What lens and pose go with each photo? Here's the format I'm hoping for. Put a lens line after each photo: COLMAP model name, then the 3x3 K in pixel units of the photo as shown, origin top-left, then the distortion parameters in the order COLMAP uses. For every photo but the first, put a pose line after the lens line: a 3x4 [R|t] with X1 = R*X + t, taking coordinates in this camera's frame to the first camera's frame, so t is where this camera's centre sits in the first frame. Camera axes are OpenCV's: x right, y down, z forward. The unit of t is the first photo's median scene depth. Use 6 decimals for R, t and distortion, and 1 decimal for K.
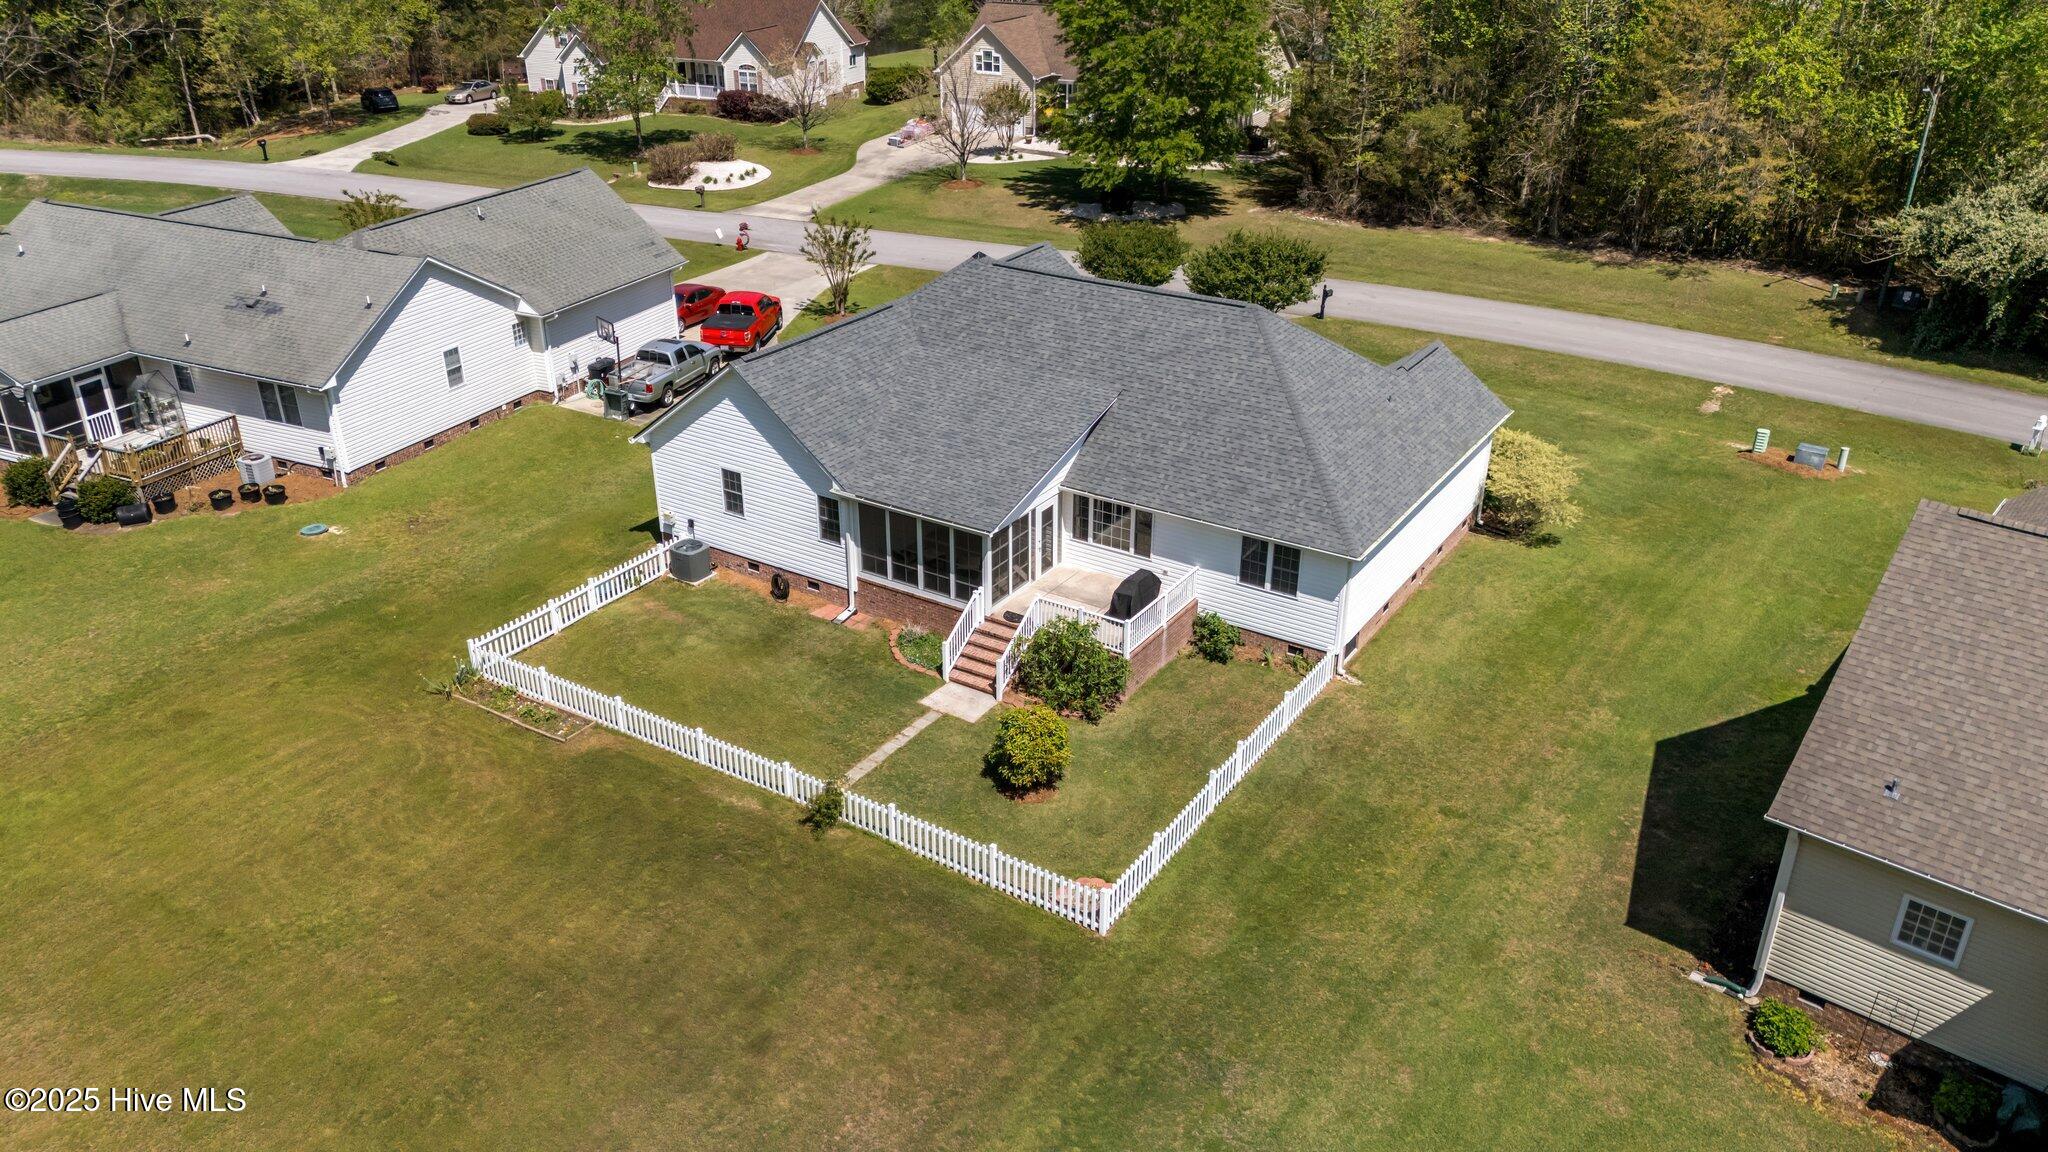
lens RADIAL K [[1497.8, 0, 1024.0], [0, 1497.8, 576.0], [0, 0, 1]] dist [0.105401, -0.115121]
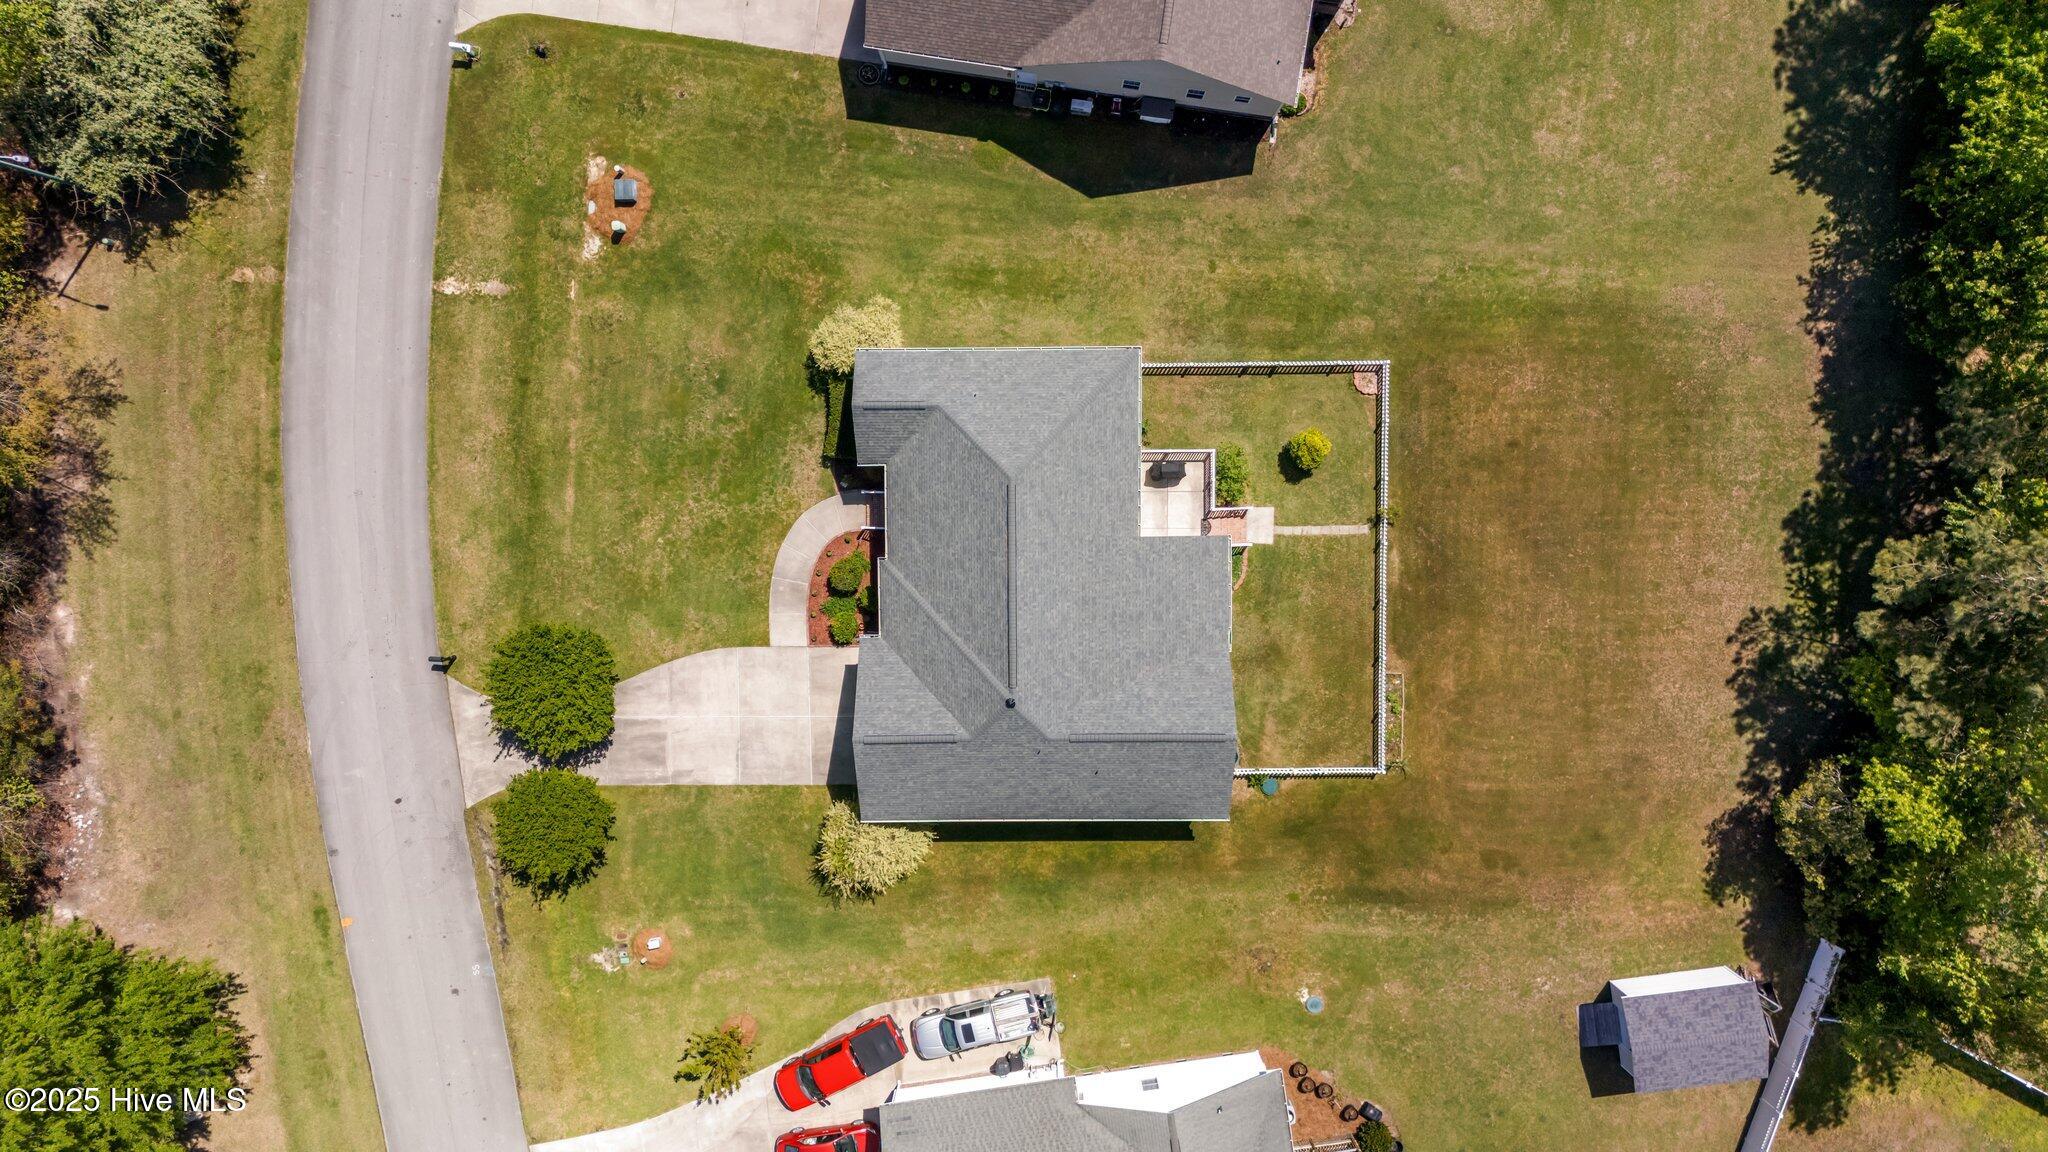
lens RADIAL K [[1497.8, 0, 1024.0], [0, 1497.8, 576.0], [0, 0, 1]] dist [0.105401, -0.115121]
pose [[-0.546495, -0.836157, -0.046739, 0.113516], [0.371829, -0.292270, 0.881091, -1.260786], [-0.750391, 0.464133, 0.470632, 0.289264]]
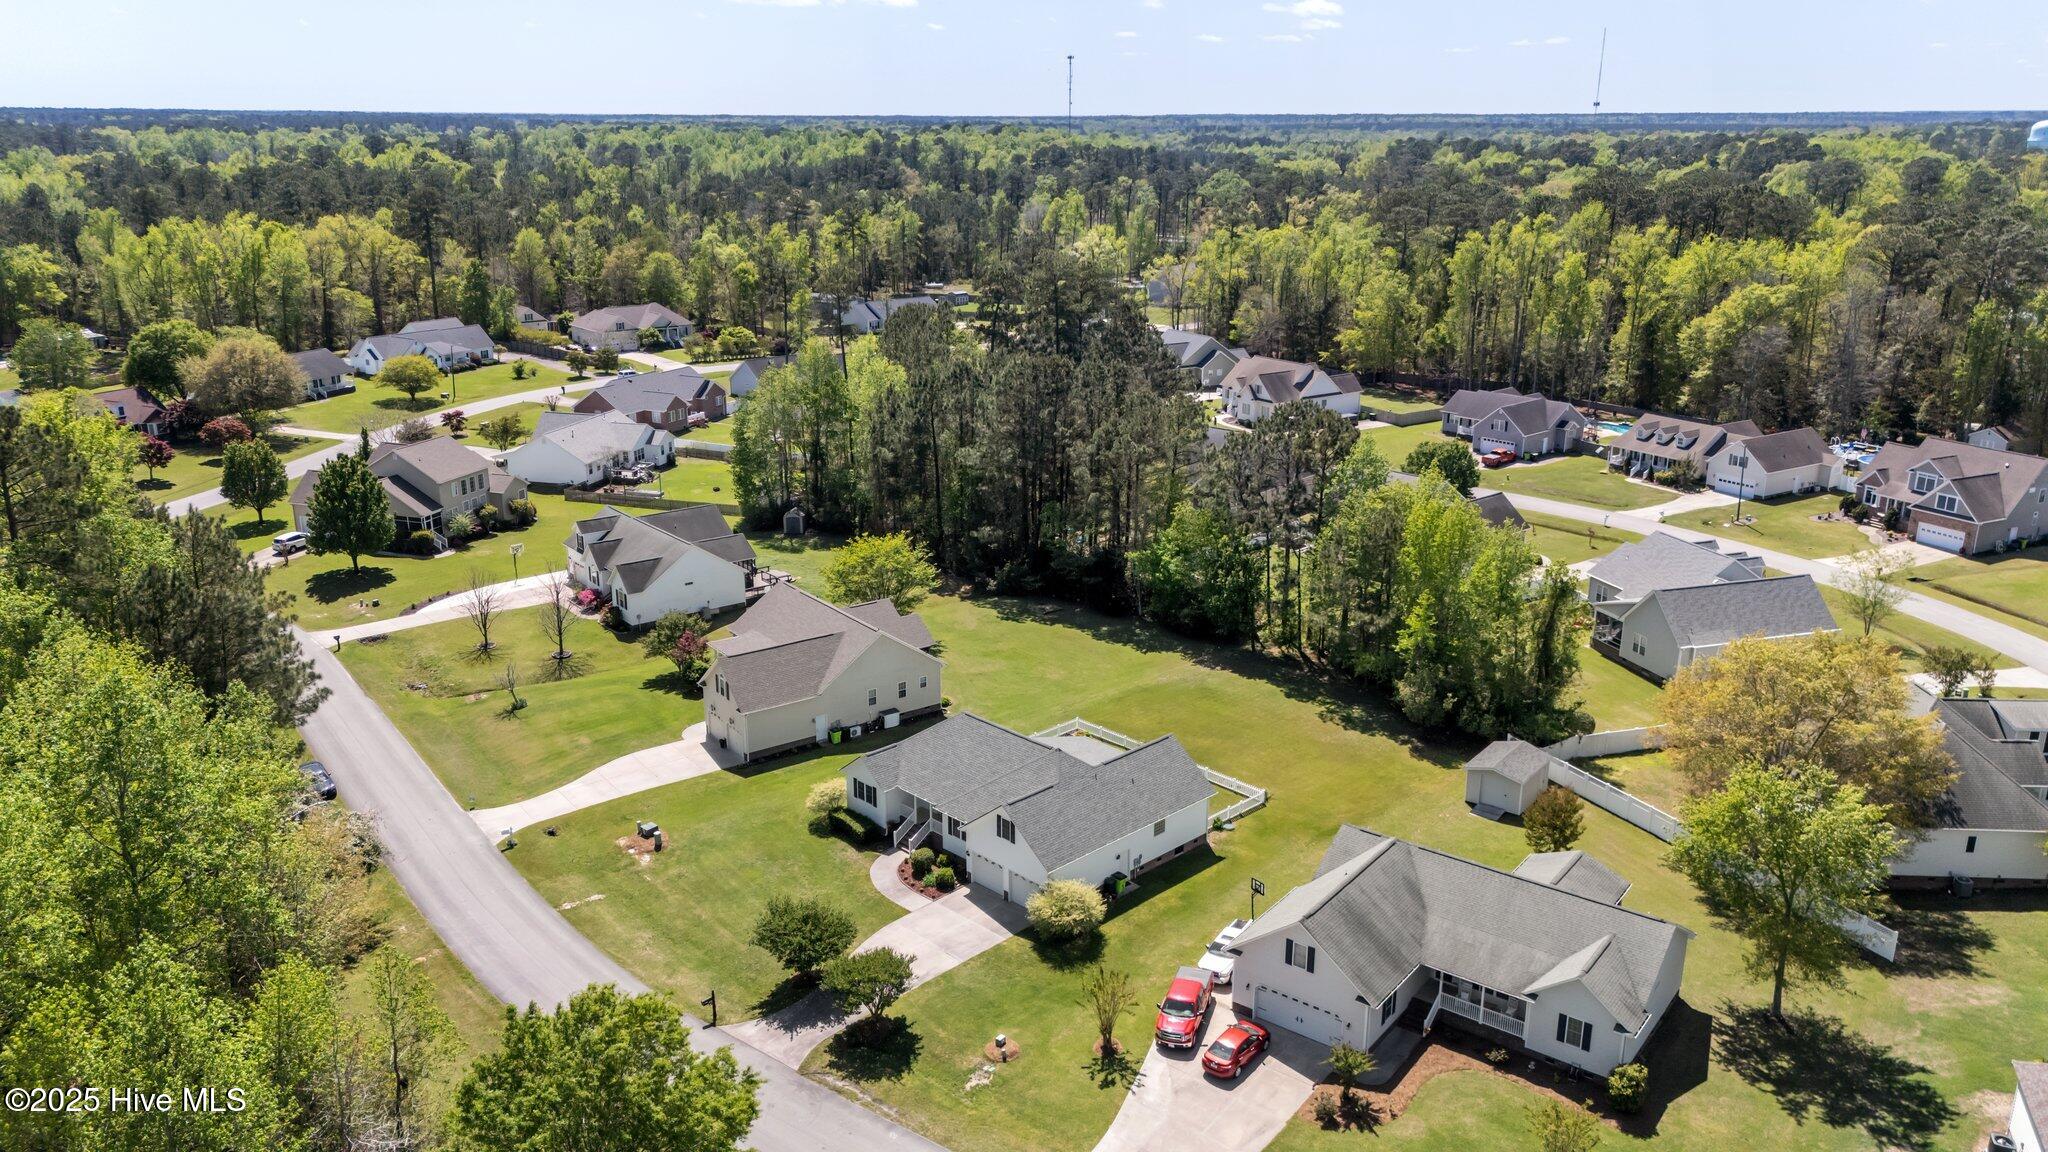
lens RADIAL K [[1497.8, 0, 1024.0], [0, 1497.8, 576.0], [0, 0, 1]] dist [0.105401, -0.115121]
pose [[-0.974535, -0.069389, 0.213227, -0.387150], [0.096183, 0.729635, 0.677039, -1.703007], [-0.202557, 0.680307, -0.704381, 2.173338]]
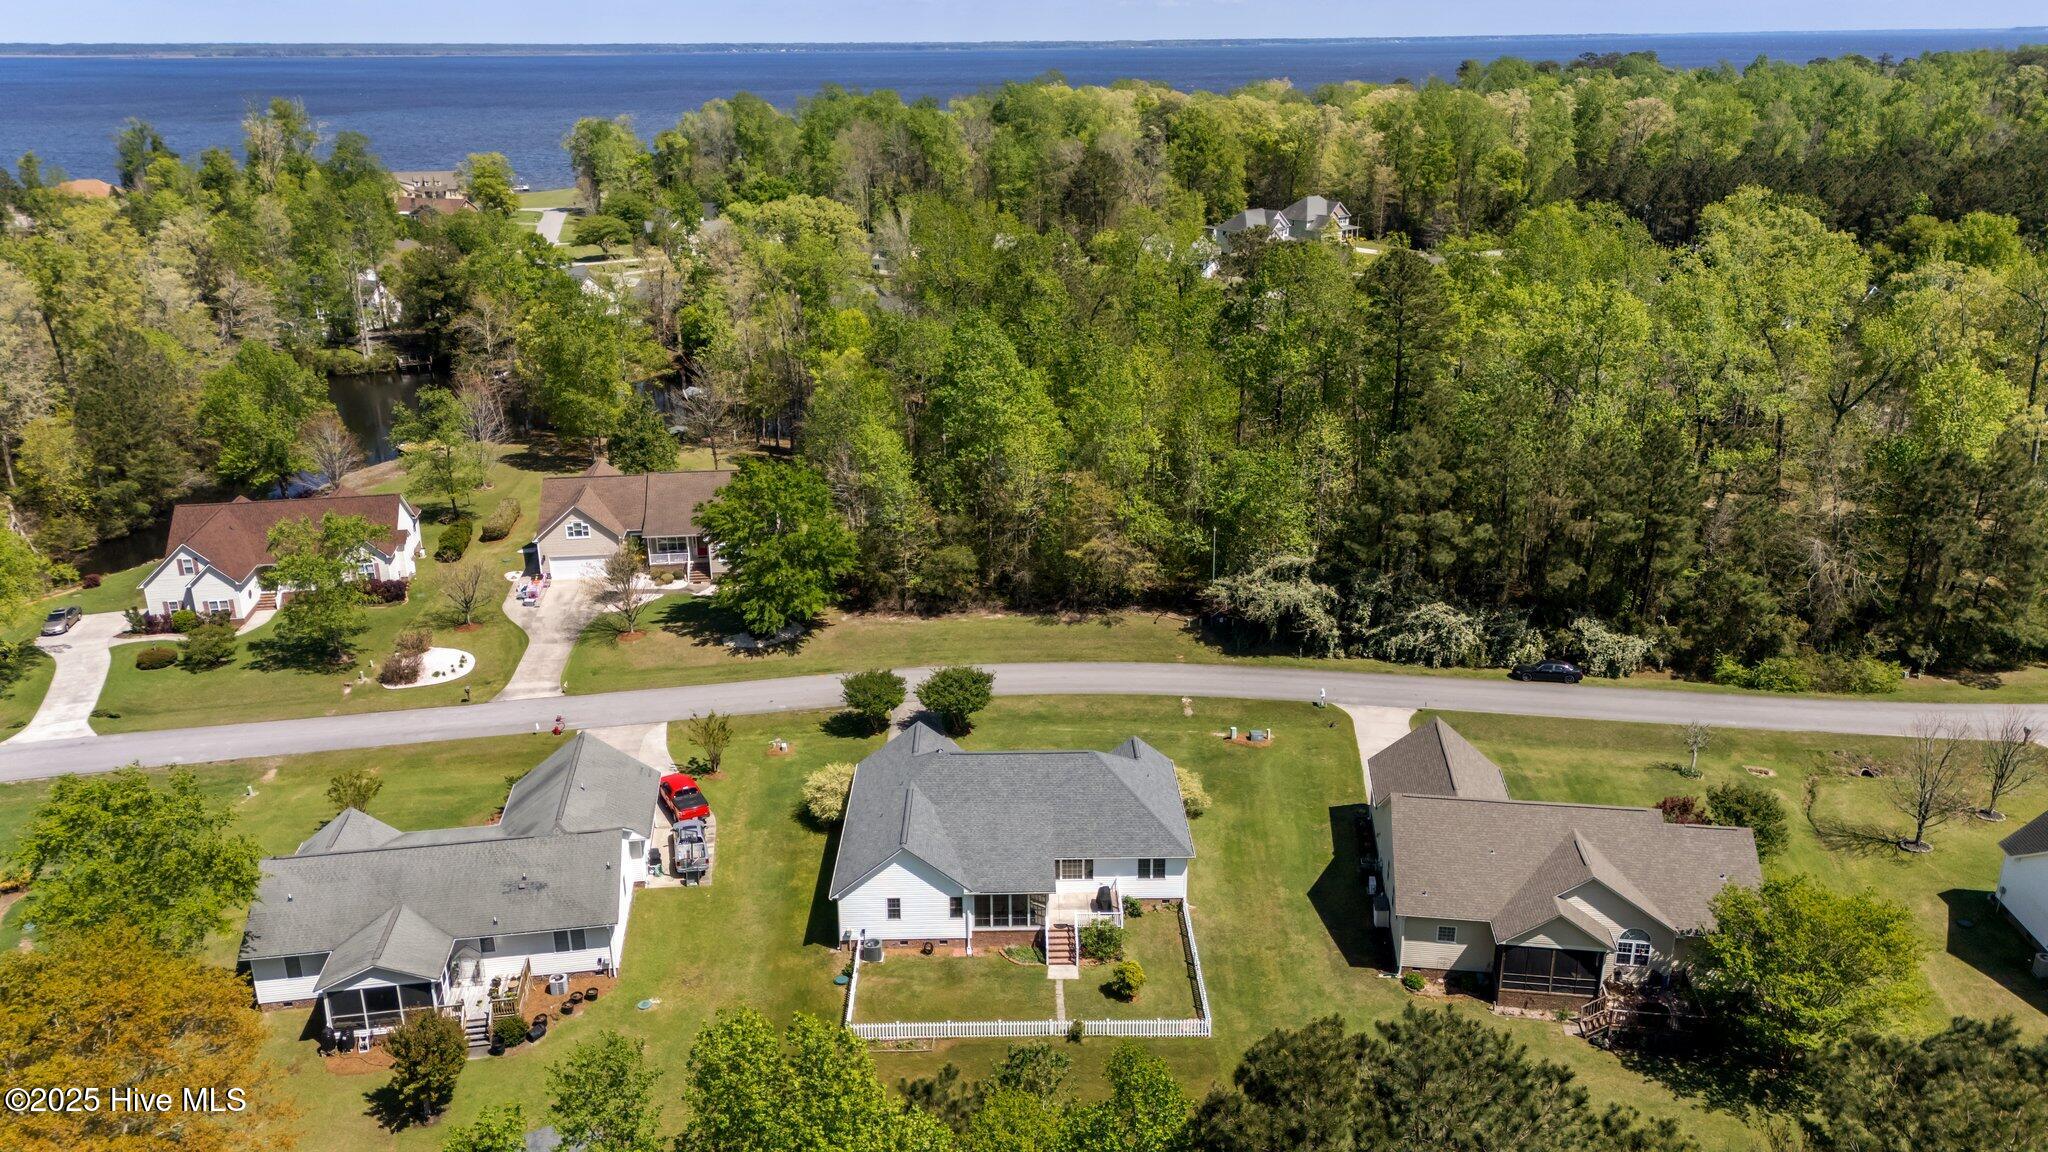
lens RADIAL K [[1497.8, 0, 1024.0], [0, 1497.8, 576.0], [0, 0, 1]] dist [0.105401, -0.115121]
pose [[0.833942, -0.194477, 0.516448, -0.847315], [0.253755, 0.966178, -0.045925, -0.294602], [-0.490049, 0.169350, 0.855086, -0.724678]]
